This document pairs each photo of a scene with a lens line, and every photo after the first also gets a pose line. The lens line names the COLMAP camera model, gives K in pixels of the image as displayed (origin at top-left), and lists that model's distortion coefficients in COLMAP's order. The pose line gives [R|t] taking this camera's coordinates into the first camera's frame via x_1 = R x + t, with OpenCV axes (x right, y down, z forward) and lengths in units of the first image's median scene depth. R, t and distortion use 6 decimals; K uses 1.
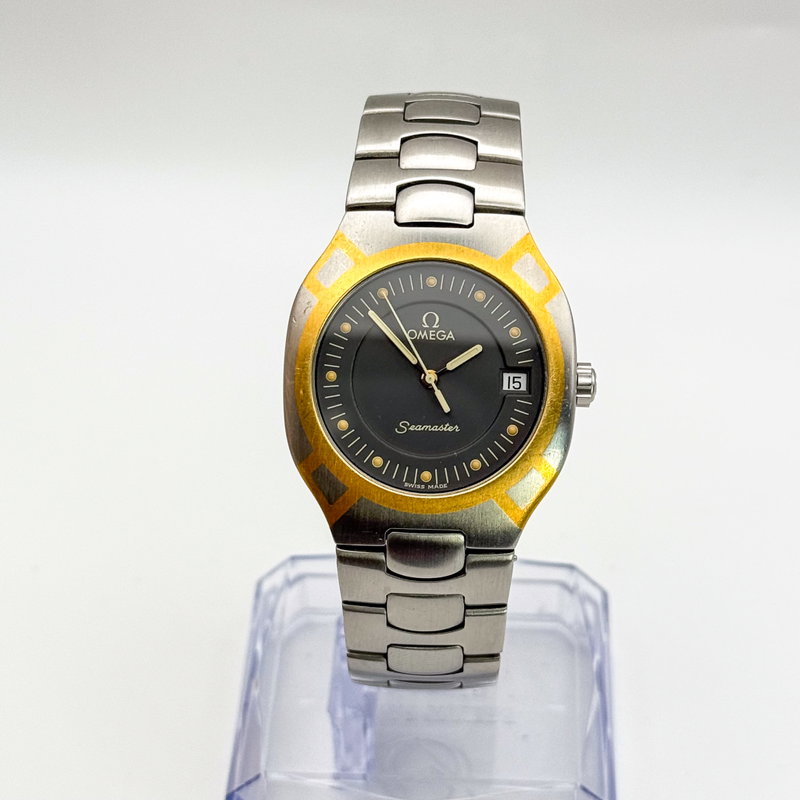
lens RADIAL K [[2128.3, 0, 400.0], [0, 2128.3, 400.0], [0, 0, 1]] dist [-0.025940, -0.337355]
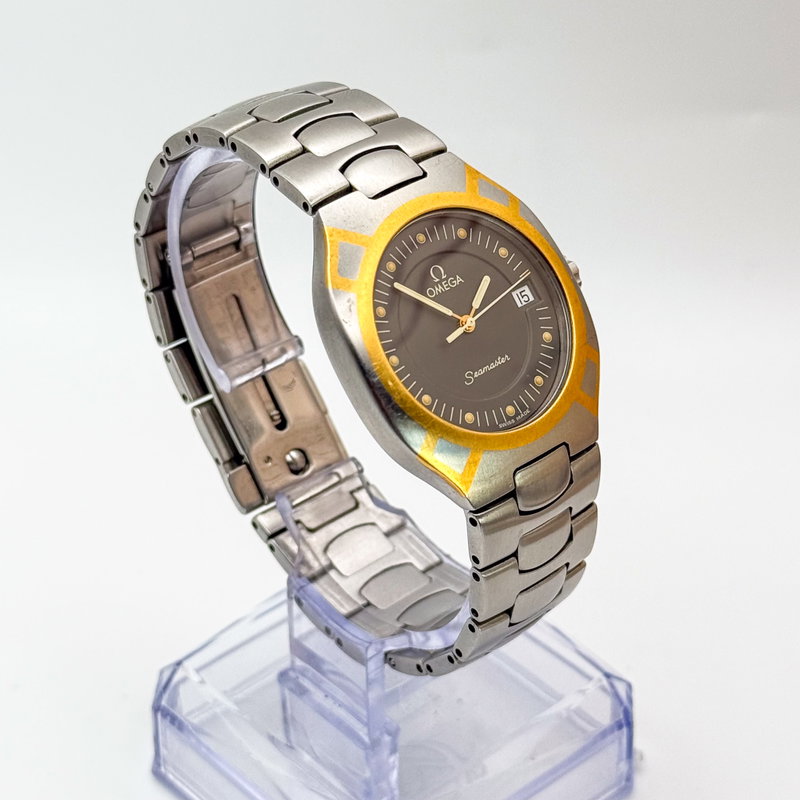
lens RADIAL K [[2128.3, 0, 400.0], [0, 2128.3, 400.0], [0, 0, 1]] dist [-0.025940, -0.337355]
pose [[0.715085, -0.403615, 0.570743, -0.590221], [0.453277, 0.889282, 0.060966, -0.053087], [-0.532159, 0.215109, 0.818862, 0.198741]]
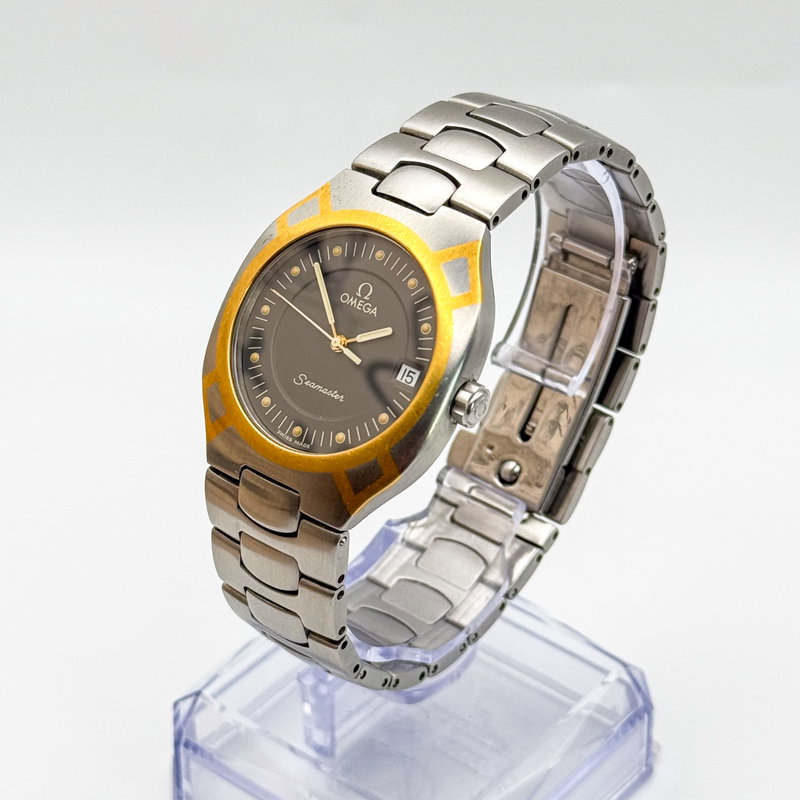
lens RADIAL K [[2128.3, 0, 400.0], [0, 2128.3, 400.0], [0, 0, 1]] dist [-0.025940, -0.337355]
pose [[0.800377, 0.341465, -0.492746, 0.534143], [-0.378449, 0.925244, 0.026457, -0.022465], [0.464945, 0.165304, 0.869771, 0.143743]]
